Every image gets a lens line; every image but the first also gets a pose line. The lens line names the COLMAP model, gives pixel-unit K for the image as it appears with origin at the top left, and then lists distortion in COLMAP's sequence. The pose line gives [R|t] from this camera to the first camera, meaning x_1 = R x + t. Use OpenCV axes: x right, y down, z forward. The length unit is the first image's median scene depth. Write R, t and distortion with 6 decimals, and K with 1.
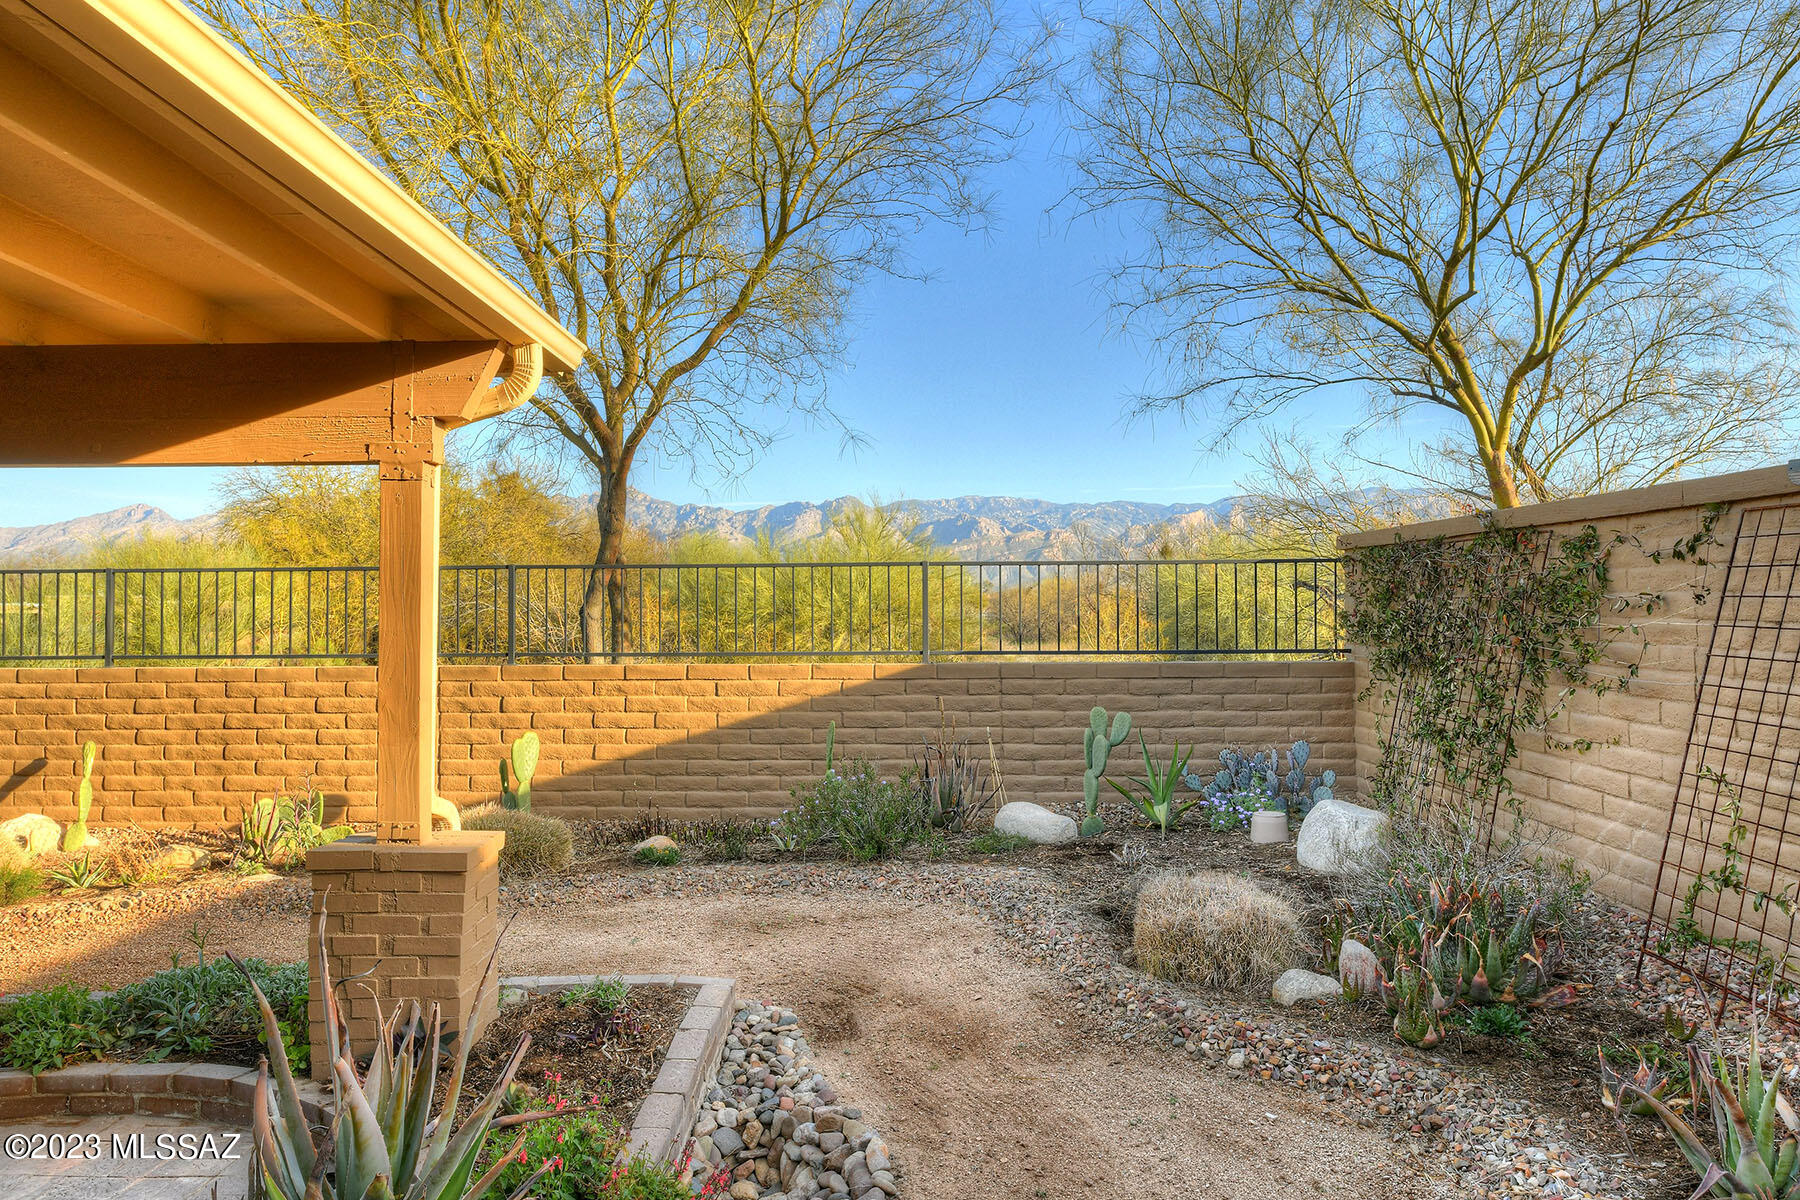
lens RADIAL K [[1152.7, 0, 894.7], [0, 1152.7, 637.4], [0, 0, 1]] dist [-0.000664, 0.000086]
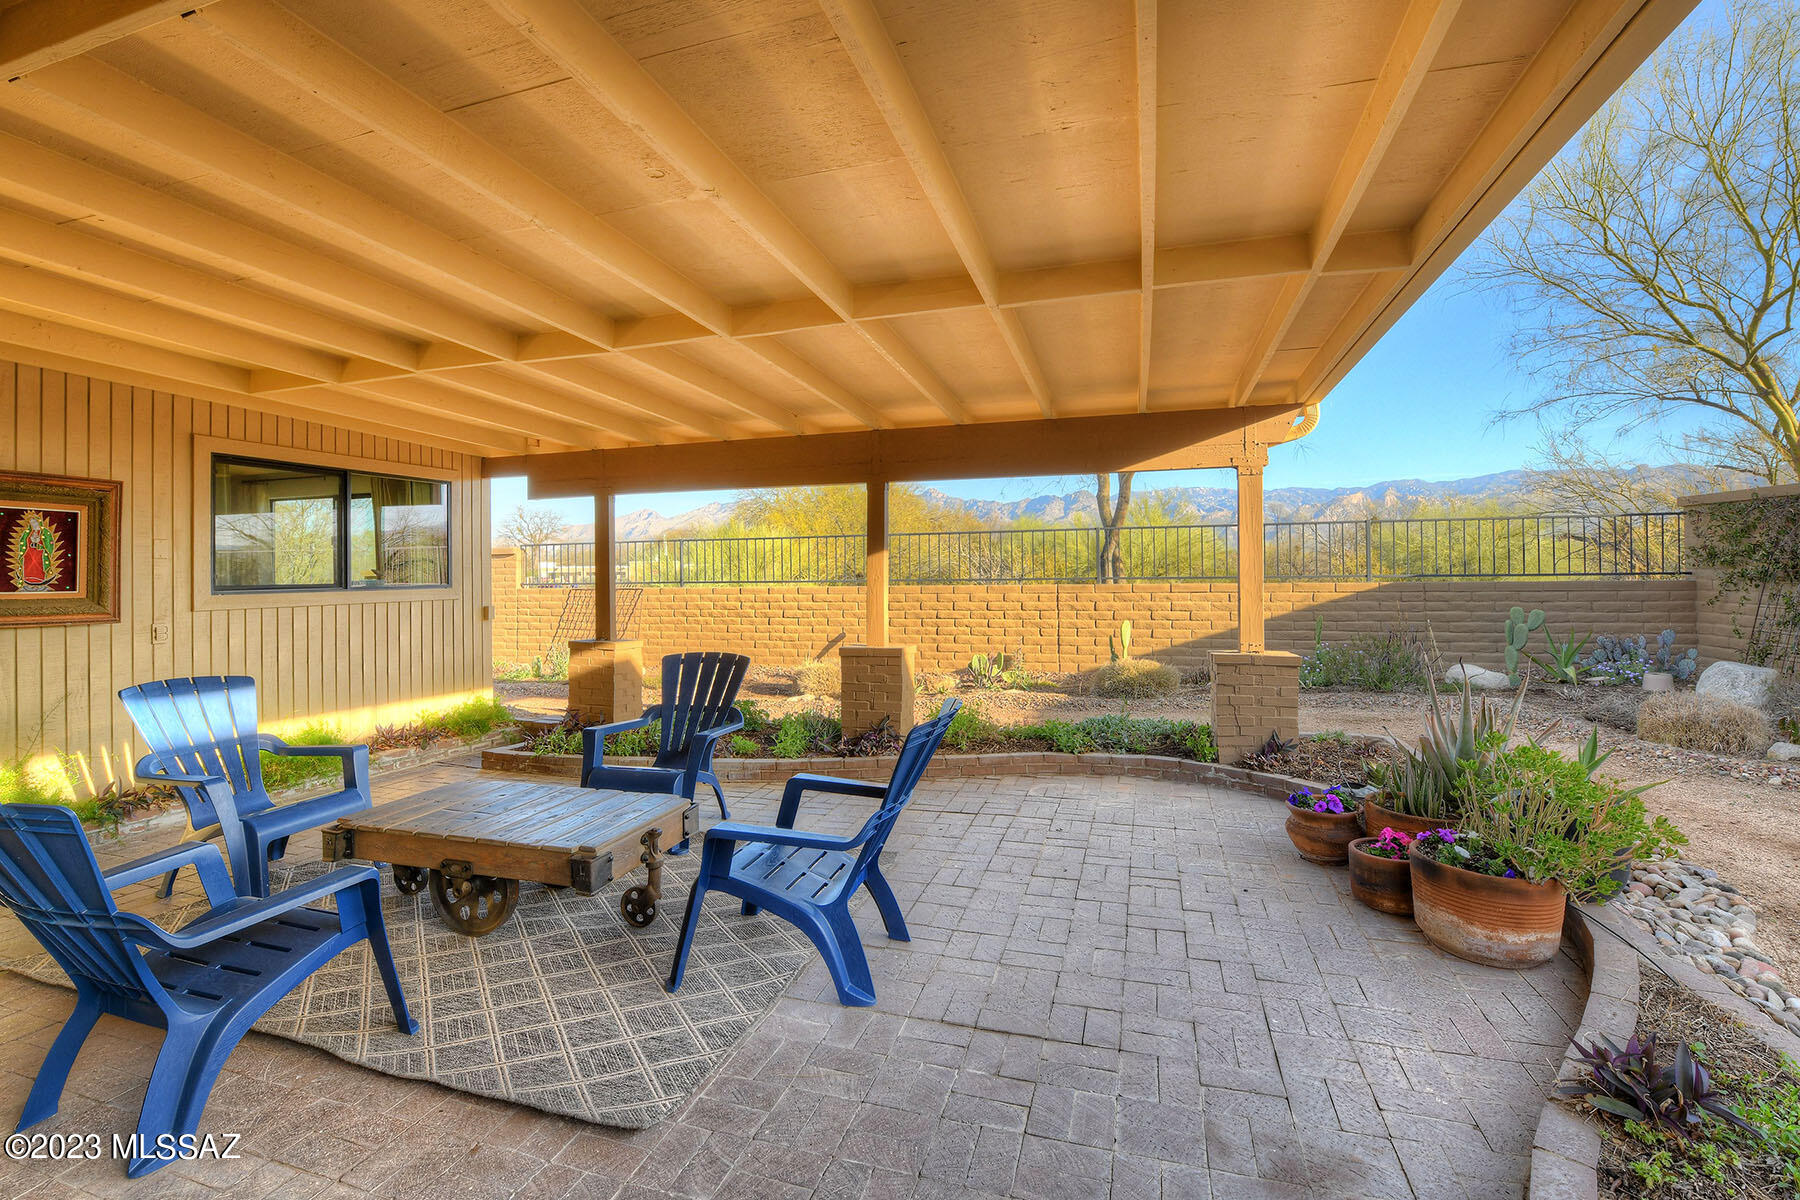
lens RADIAL K [[769.8, 0, 900.0], [0, 769.8, 600.0], [0, 0, 1]] dist [-0.000120, -0.007245]
pose [[0.963164, 0.005799, -0.268852, -0.341772], [-0.001382, 0.999861, 0.016614, 0.031932], [0.268911, -0.015630, 0.963038, -0.245861]]
